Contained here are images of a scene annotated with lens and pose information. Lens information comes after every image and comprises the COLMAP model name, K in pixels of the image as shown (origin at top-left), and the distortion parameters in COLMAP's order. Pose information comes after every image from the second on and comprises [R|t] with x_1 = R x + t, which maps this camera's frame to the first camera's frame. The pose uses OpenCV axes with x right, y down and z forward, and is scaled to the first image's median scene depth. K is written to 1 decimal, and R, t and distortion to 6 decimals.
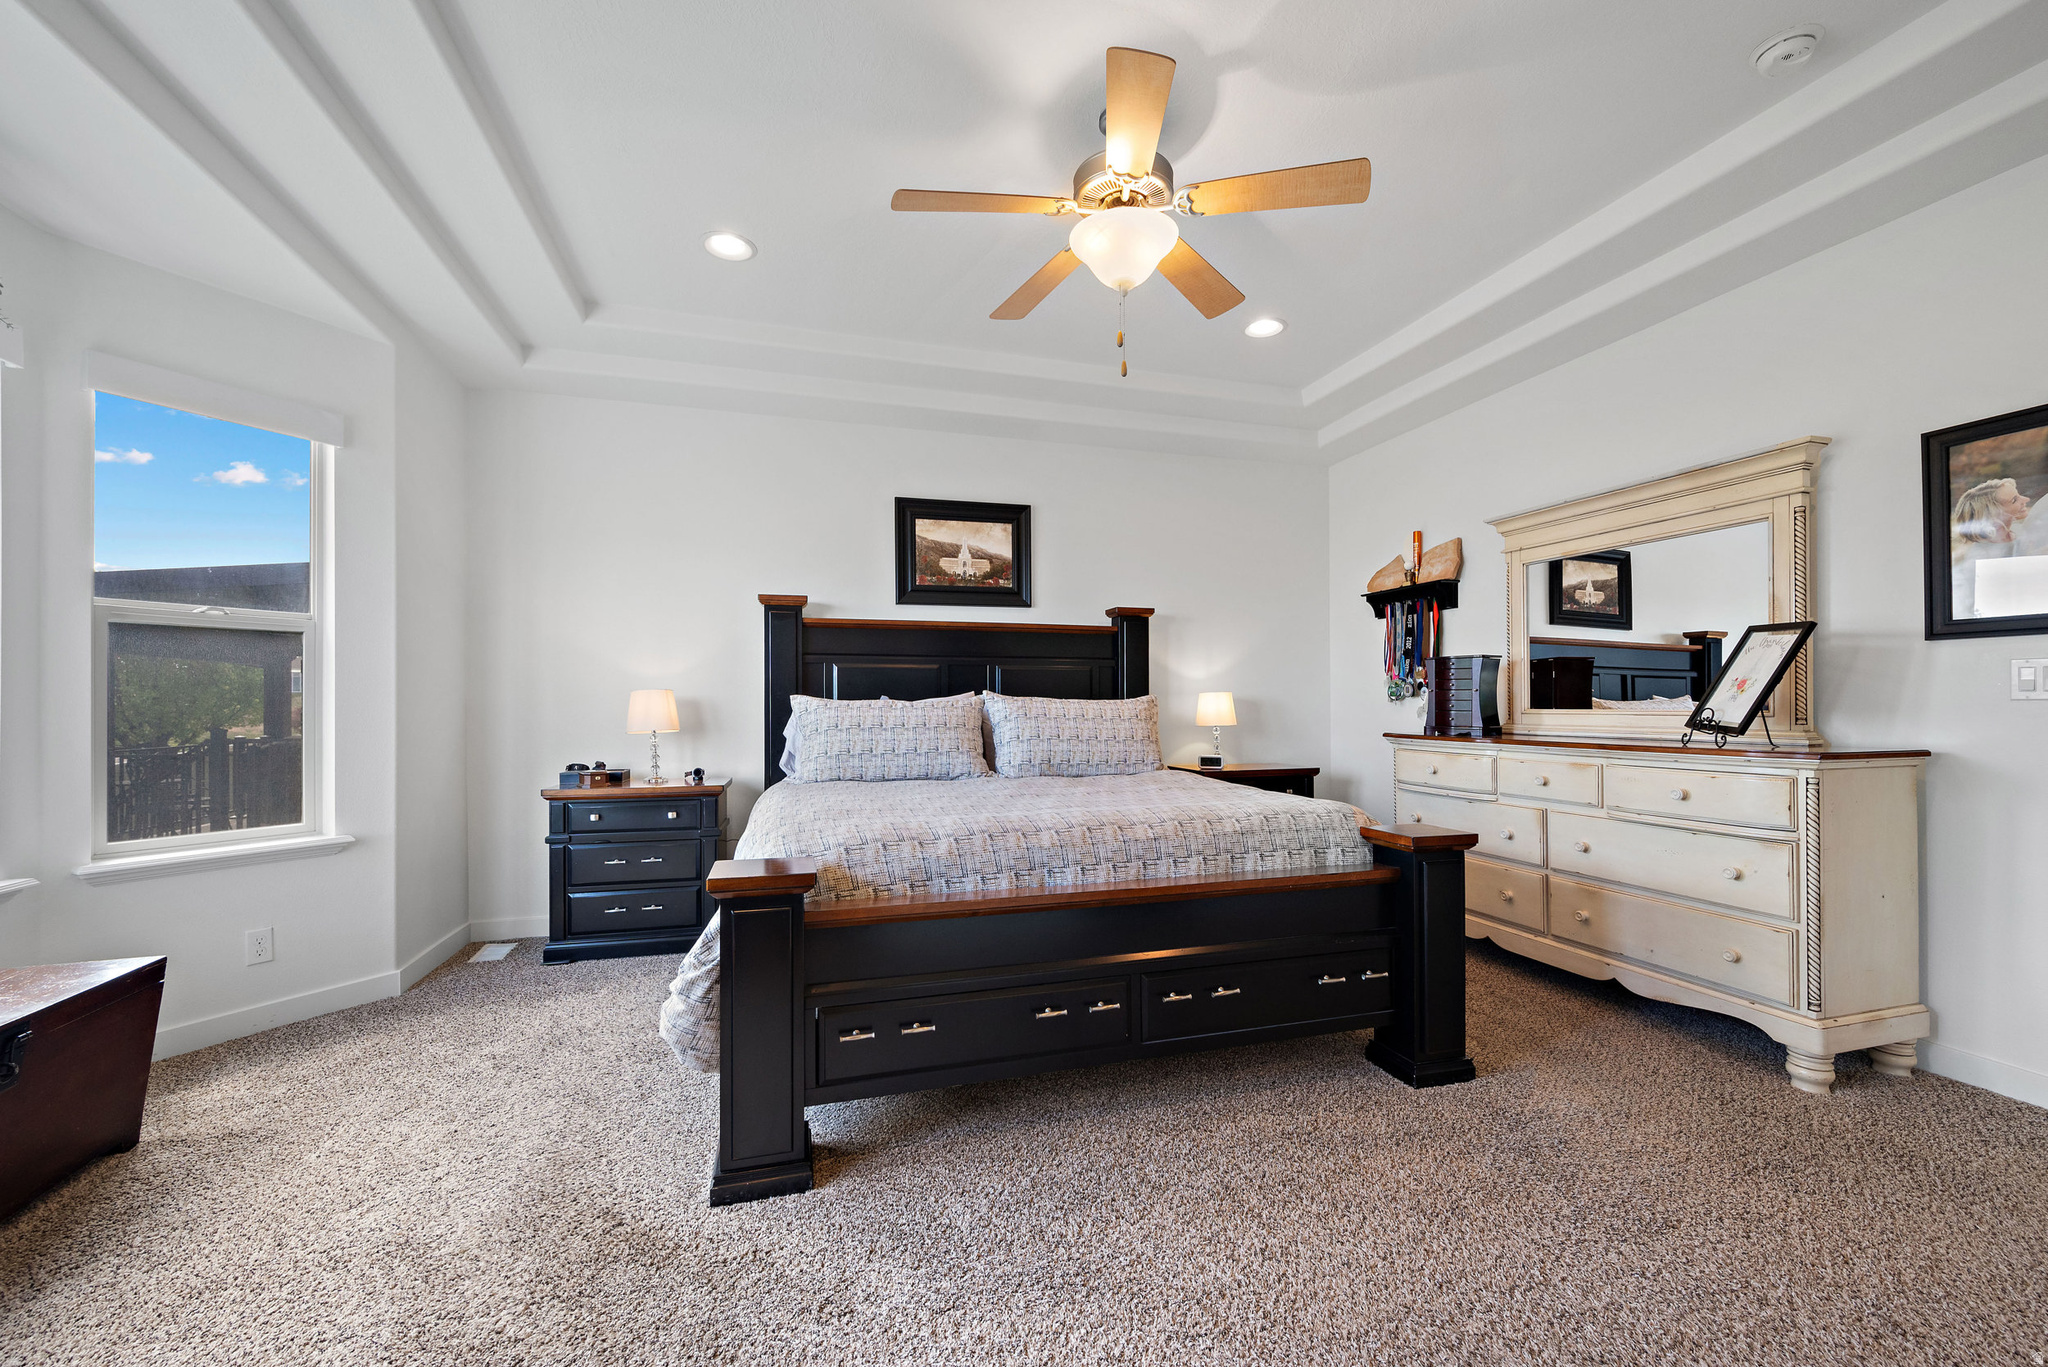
lens RADIAL K [[833.6, 0, 1028.7], [0, 833.6, 693.5], [0, 0, 1]] dist [0.000287, -0.000099]
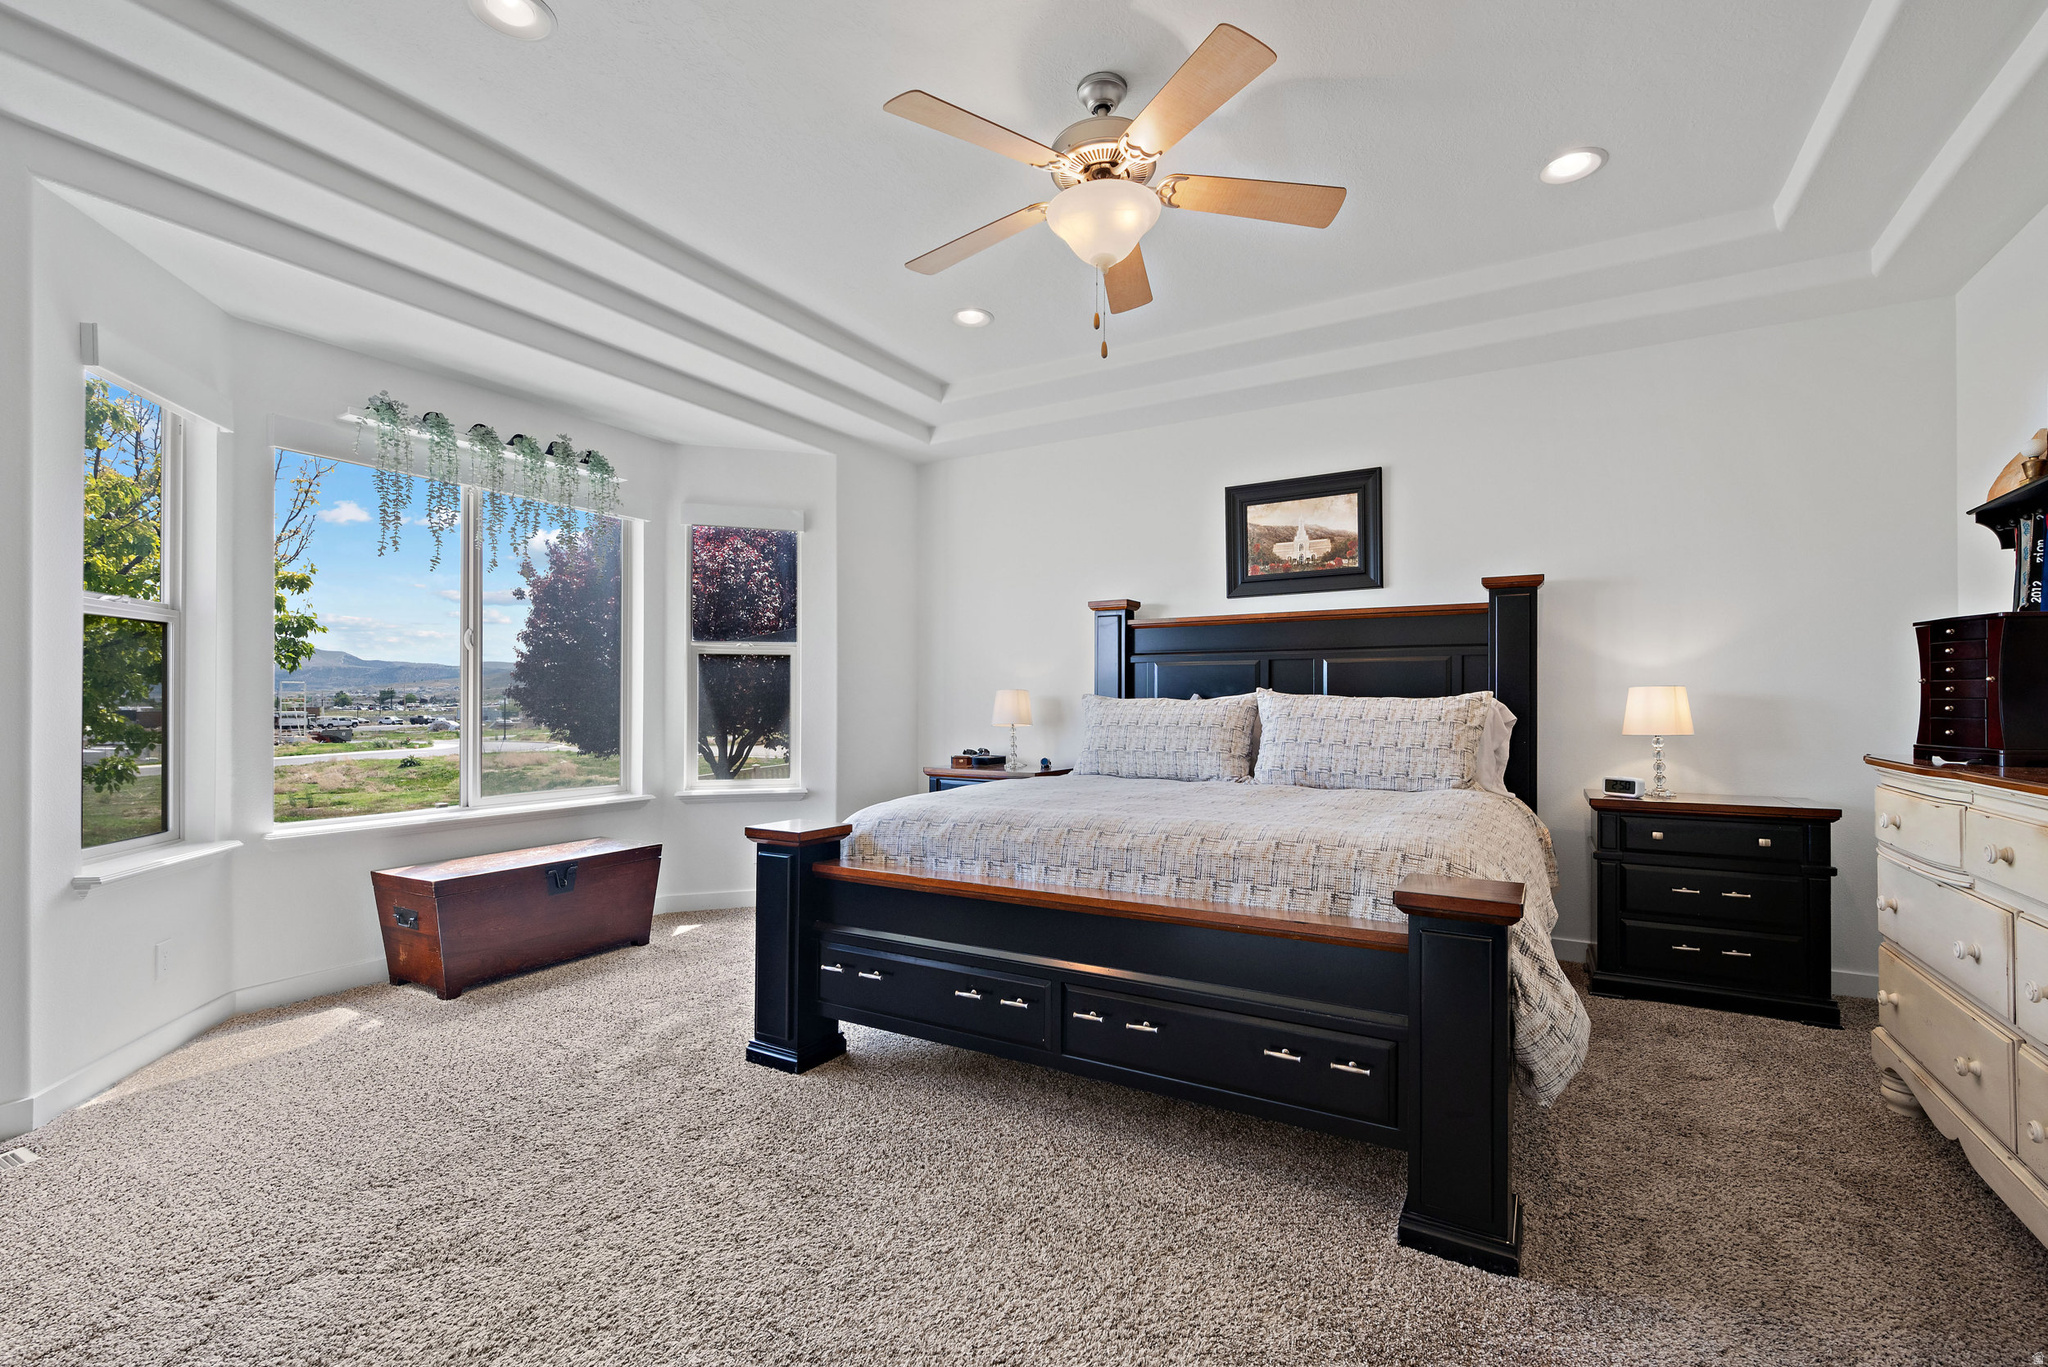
lens RADIAL K [[883.6, 0, 1025.0], [0, 883.6, 689.6], [0, 0, 1]] dist [0.000355, 0.000532]
pose [[0.686262, -0.007532, -0.727316, 0.483449], [0.006918, 0.999969, -0.003829, 0.000146], [0.727322, -0.002404, 0.686292, 0.150963]]
